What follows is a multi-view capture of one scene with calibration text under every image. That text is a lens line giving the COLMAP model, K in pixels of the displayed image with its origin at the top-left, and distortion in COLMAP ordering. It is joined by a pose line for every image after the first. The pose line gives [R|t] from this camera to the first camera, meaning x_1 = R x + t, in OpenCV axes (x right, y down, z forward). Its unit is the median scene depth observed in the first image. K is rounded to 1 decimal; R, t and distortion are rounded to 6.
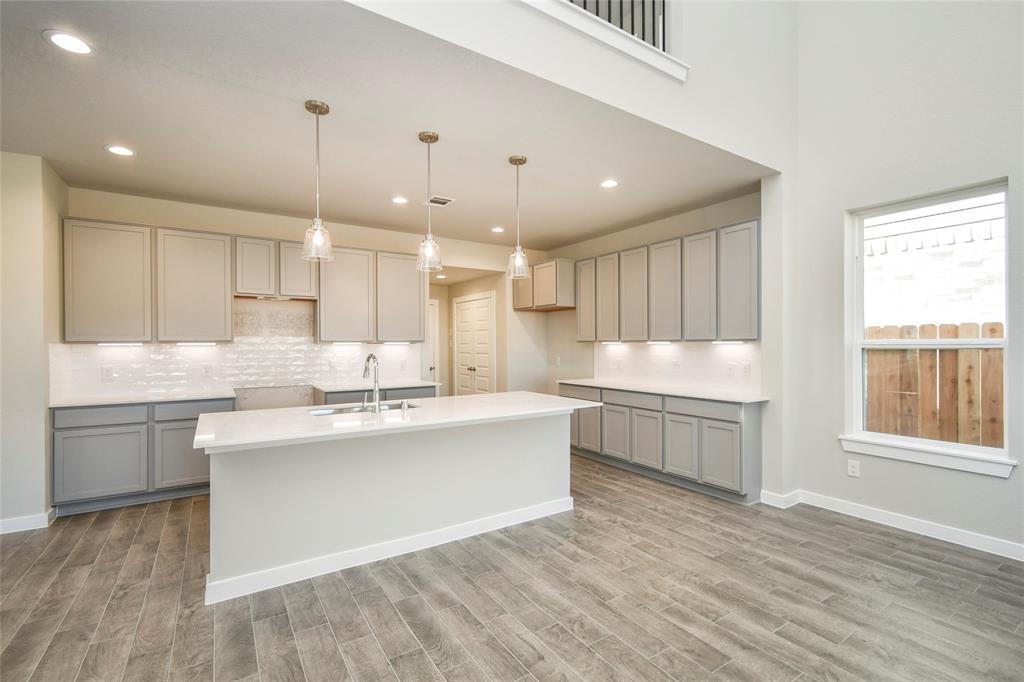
lens RADIAL K [[457.8, 0, 494.5], [0, 457.8, 336.2], [0, 0, 1]] dist [-0.001690, -0.000438]
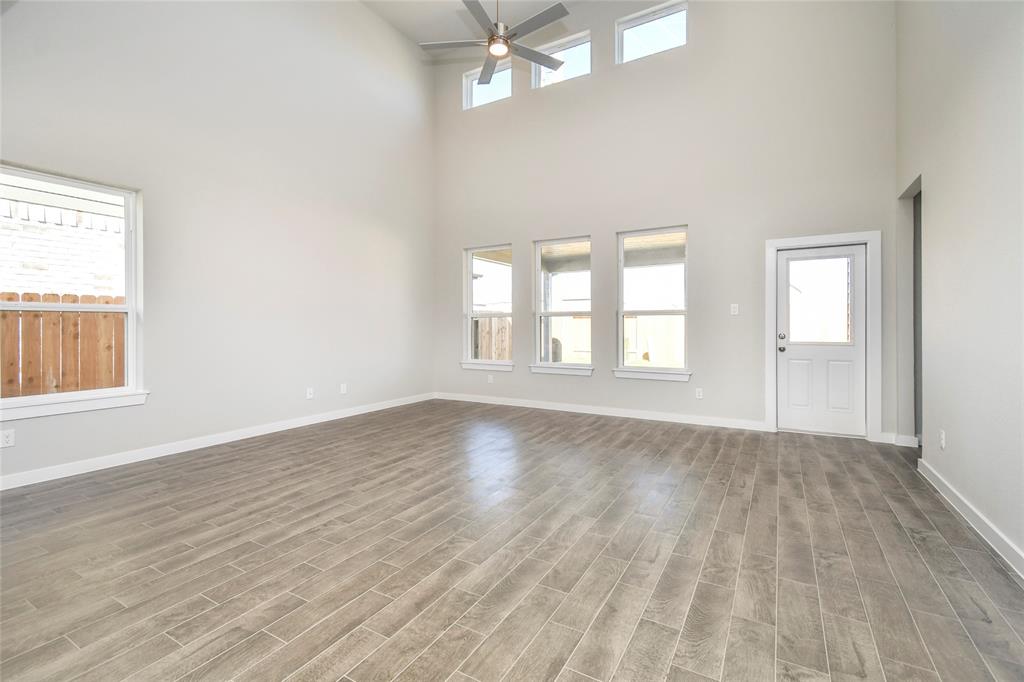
lens RADIAL K [[447.6, 0, 511.8], [0, 447.6, 325.4], [0, 0, 1]] dist [-0.002225, -0.000308]
pose [[-0.465366, 0.004553, 0.885106, -0.429651], [-0.008004, 0.999924, -0.009352, 0.044218], [-0.885082, -0.011436, -0.465295, 0.421639]]
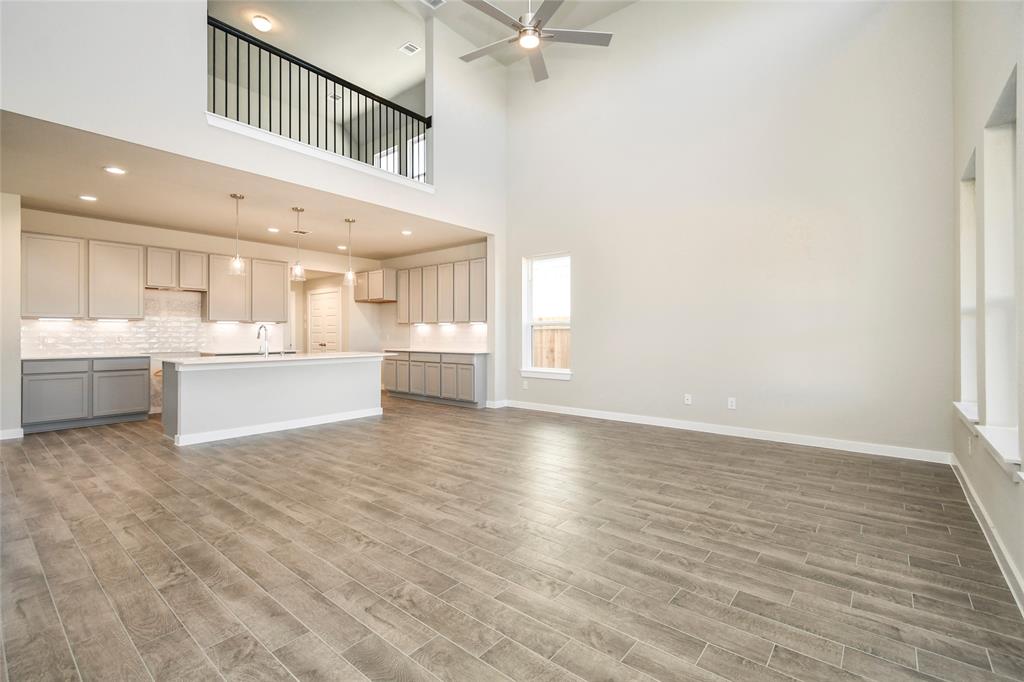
lens RADIAL K [[463.6, 0, 507.5], [0, 463.6, 328.4], [0, 0, 1]] dist [-0.000033, -0.000250]
pose [[0.946542, 0.006661, 0.322512, 0.040514], [-0.007669, 0.999969, 0.001853, 0.029420], [-0.322490, -0.004228, 0.946563, -0.753273]]
